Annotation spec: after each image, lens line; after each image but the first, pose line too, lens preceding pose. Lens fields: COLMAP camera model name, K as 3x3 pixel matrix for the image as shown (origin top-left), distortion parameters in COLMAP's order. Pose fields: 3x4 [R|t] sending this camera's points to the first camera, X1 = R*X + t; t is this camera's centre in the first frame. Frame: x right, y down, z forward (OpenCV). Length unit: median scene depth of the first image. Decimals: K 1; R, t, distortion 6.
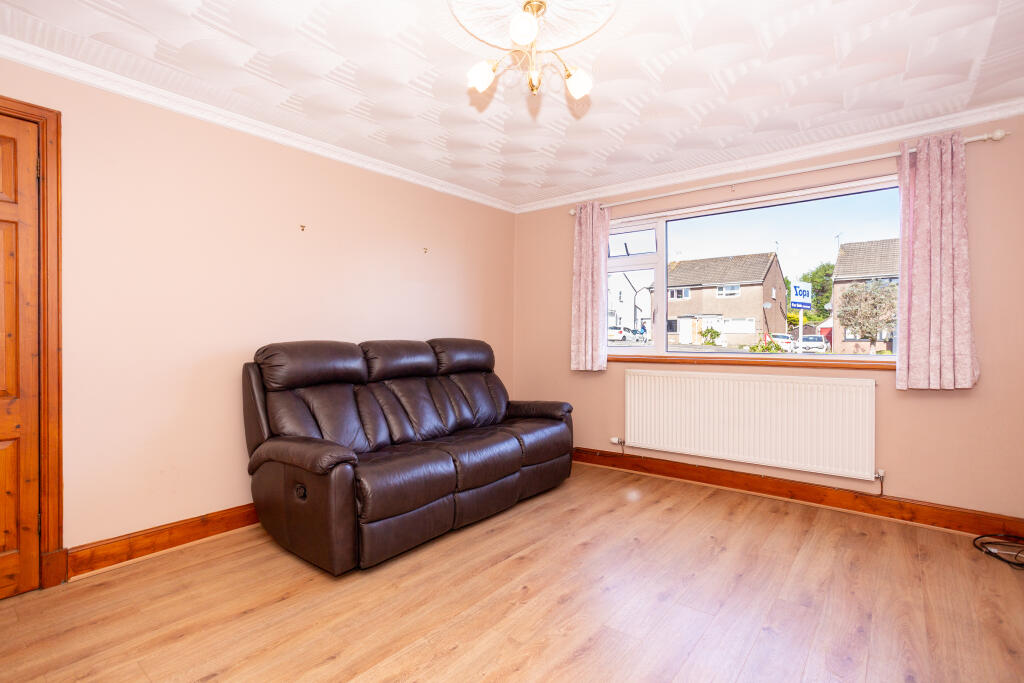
lens RADIAL K [[501.8, 0, 505.5], [0, 501.8, 343.5], [0, 0, 1]] dist [-0.050832, 0.030598]
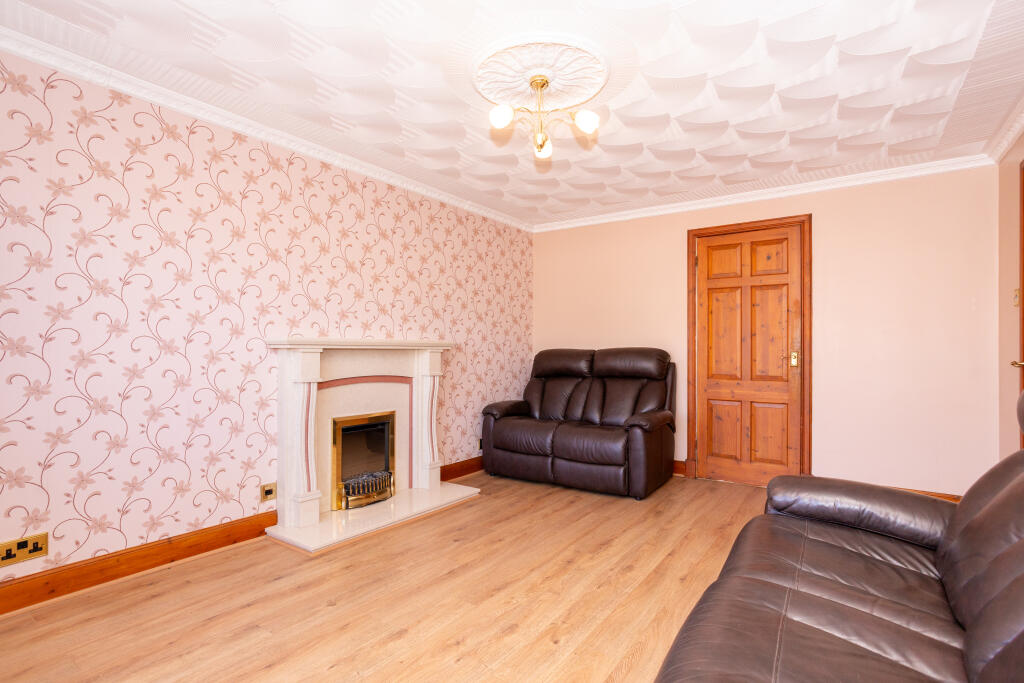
lens RADIAL K [[504.2, 0, 512.5], [0, 504.2, 329.2], [0, 0, 1]] dist [-0.017313, 0.001526]
pose [[-0.996660, -0.006191, -0.081429, 0.156644], [-0.004260, 0.999706, -0.023870, -0.013701], [0.081553, -0.023443, -0.996393, 1.554848]]
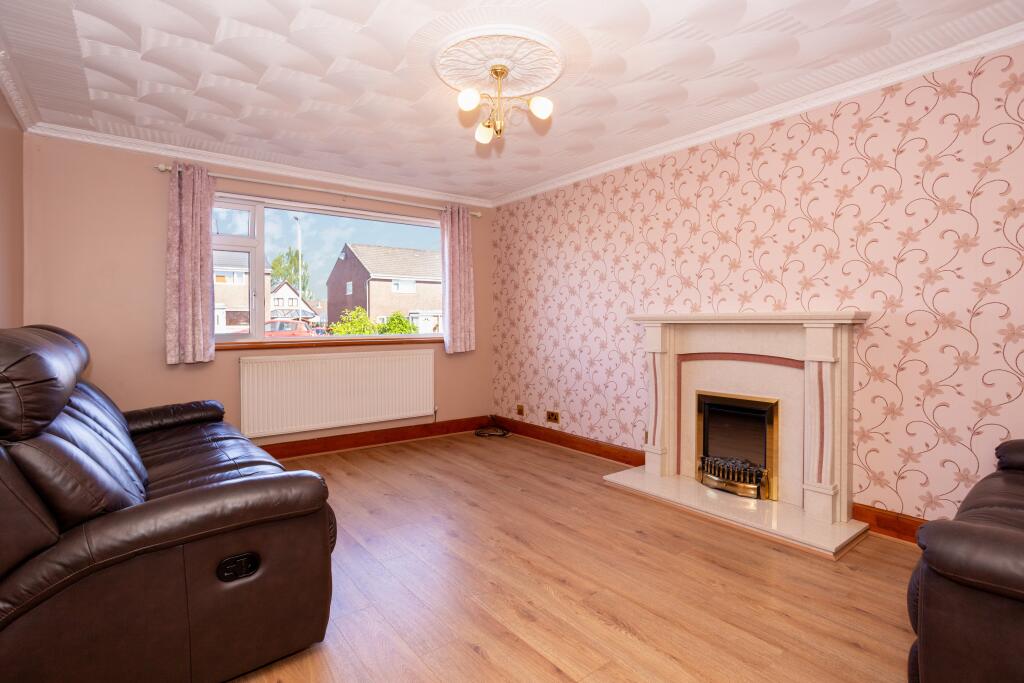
lens RADIAL K [[504.2, 0, 512.5], [0, 504.2, 329.2], [0, 0, 1]] dist [-0.017313, 0.001526]
pose [[0.208572, -0.012336, 0.977929, -0.850860], [0.019978, 0.999766, 0.008350, 0.001027], [-0.977803, 0.017796, 0.208769, 0.469051]]
